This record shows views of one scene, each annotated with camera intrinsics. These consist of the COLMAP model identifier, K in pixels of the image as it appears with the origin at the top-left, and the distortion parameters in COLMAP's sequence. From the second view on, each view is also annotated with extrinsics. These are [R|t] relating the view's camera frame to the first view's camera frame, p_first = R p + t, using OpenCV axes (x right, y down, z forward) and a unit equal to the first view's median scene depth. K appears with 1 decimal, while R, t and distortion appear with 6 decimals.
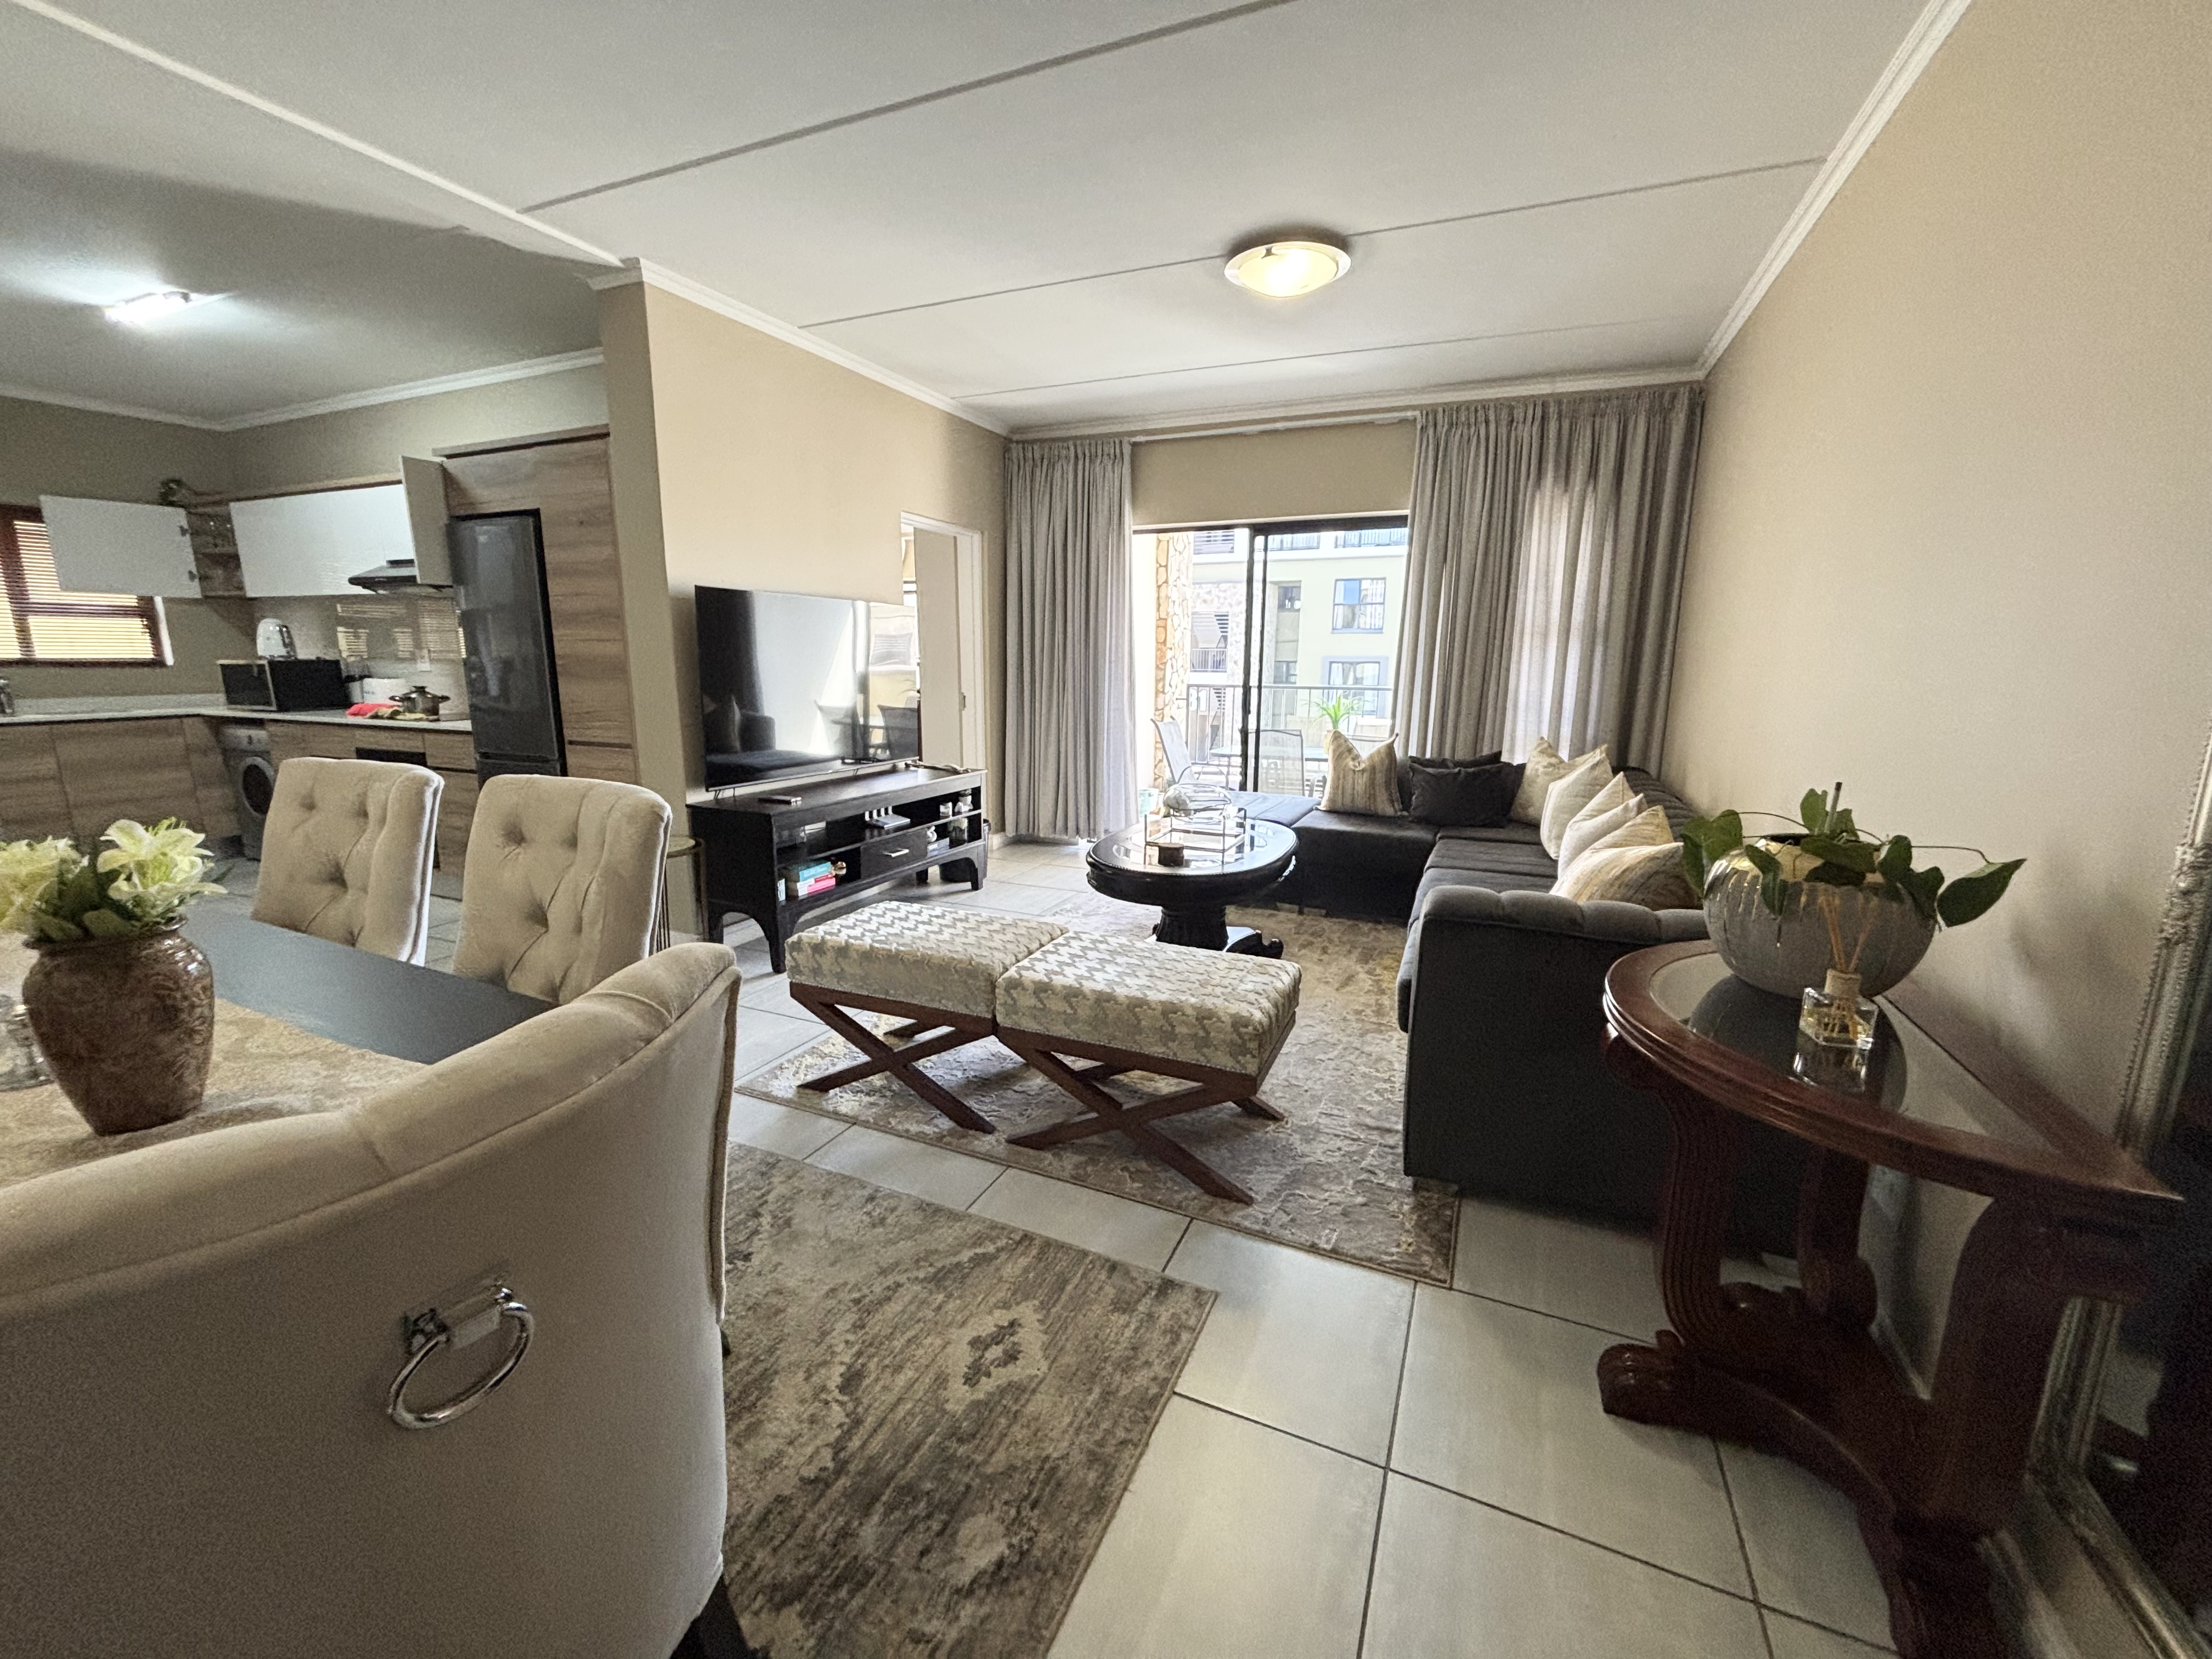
lens RADIAL K [[898.7, 0, 1106.0], [0, 898.7, 829.5], [0, 0, 1]] dist [-0.000763, -0.000080]
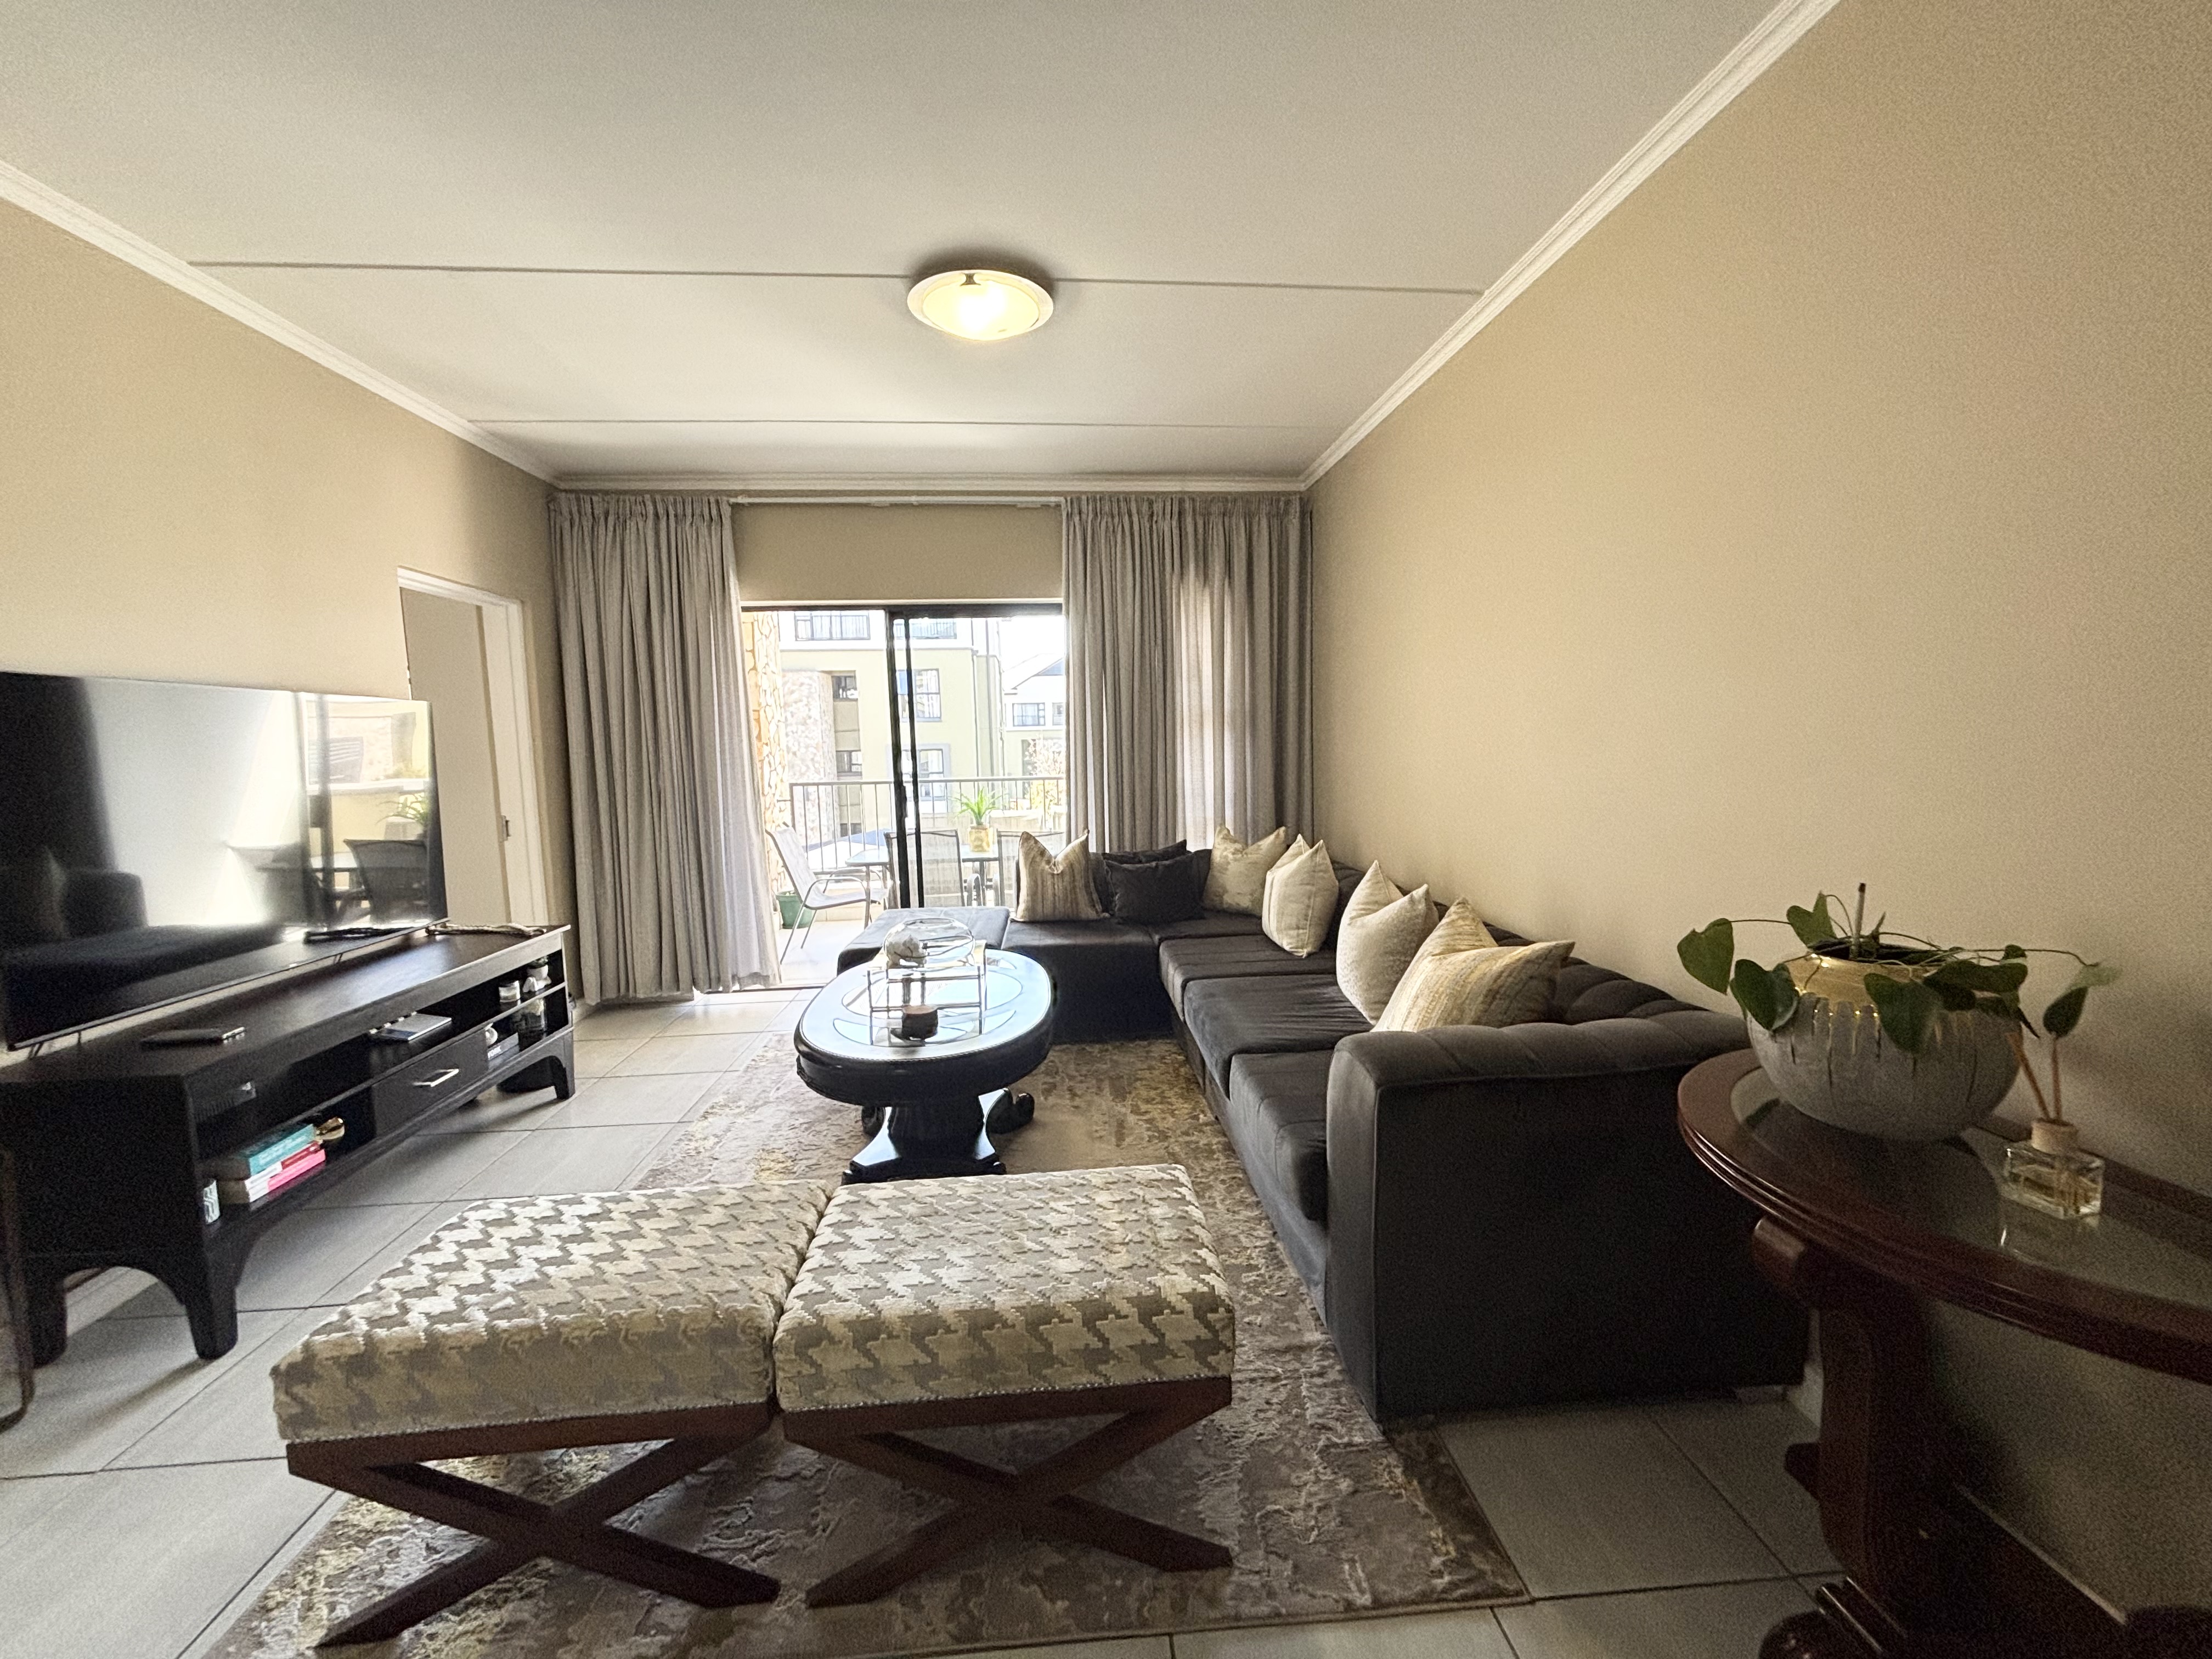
lens RADIAL K [[892.5, 0, 1106.0], [0, 892.5, 829.5], [0, 0, 1]] dist [-0.001920, -0.000036]
pose [[0.878873, -0.080176, 0.470270, -0.097142], [0.124184, 0.990241, -0.063258, -0.050872], [-0.460609, 0.113996, 0.880252, 0.194763]]
